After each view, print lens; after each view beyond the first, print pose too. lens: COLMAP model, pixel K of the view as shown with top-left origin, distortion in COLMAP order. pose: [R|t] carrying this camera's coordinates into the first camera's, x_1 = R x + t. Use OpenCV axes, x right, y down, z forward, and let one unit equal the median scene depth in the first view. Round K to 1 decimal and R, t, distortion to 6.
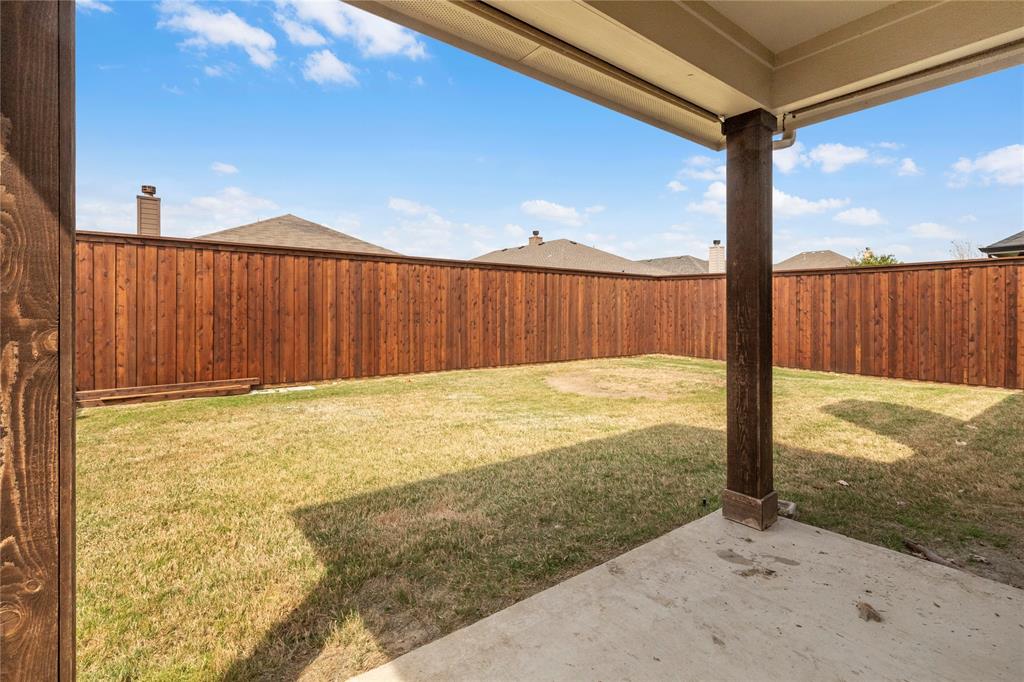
lens RADIAL K [[465.2, 0, 511.0], [0, 465.2, 309.1], [0, 0, 1]] dist [0.002536, 0.000263]
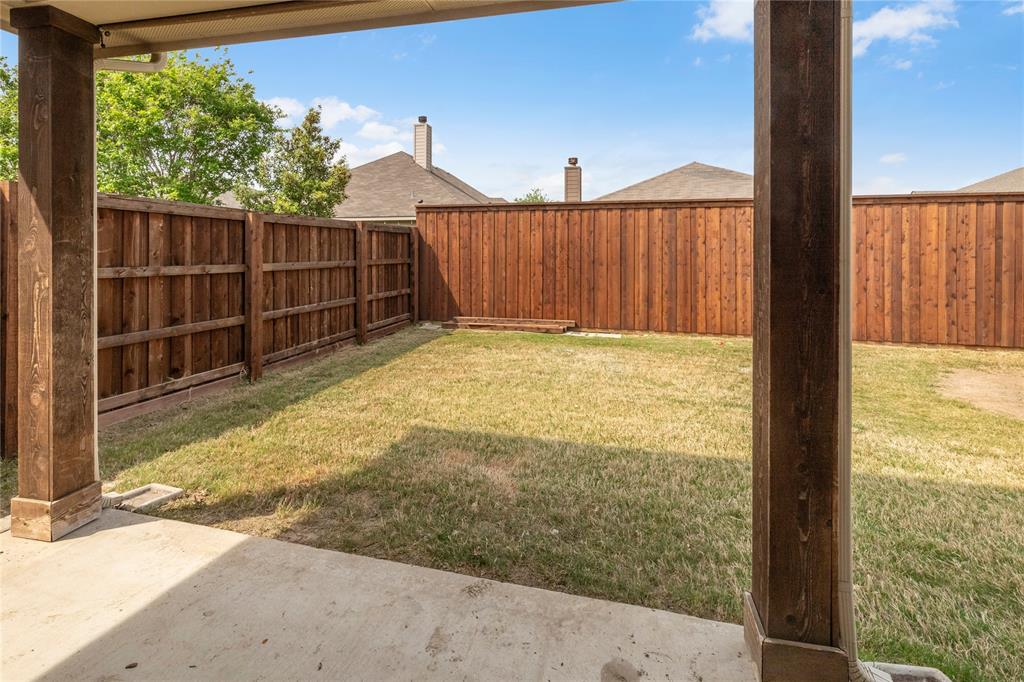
lens RADIAL K [[485.1, 0, 510.8], [0, 485.1, 257.1], [0, 0, 1]] dist [0.001546, -0.000024]
pose [[0.629106, 0.002383, -0.777316, 0.247771], [-0.001916, 0.999997, 0.001515, -0.006816], [0.777317, 0.000536, 0.629109, 0.137229]]
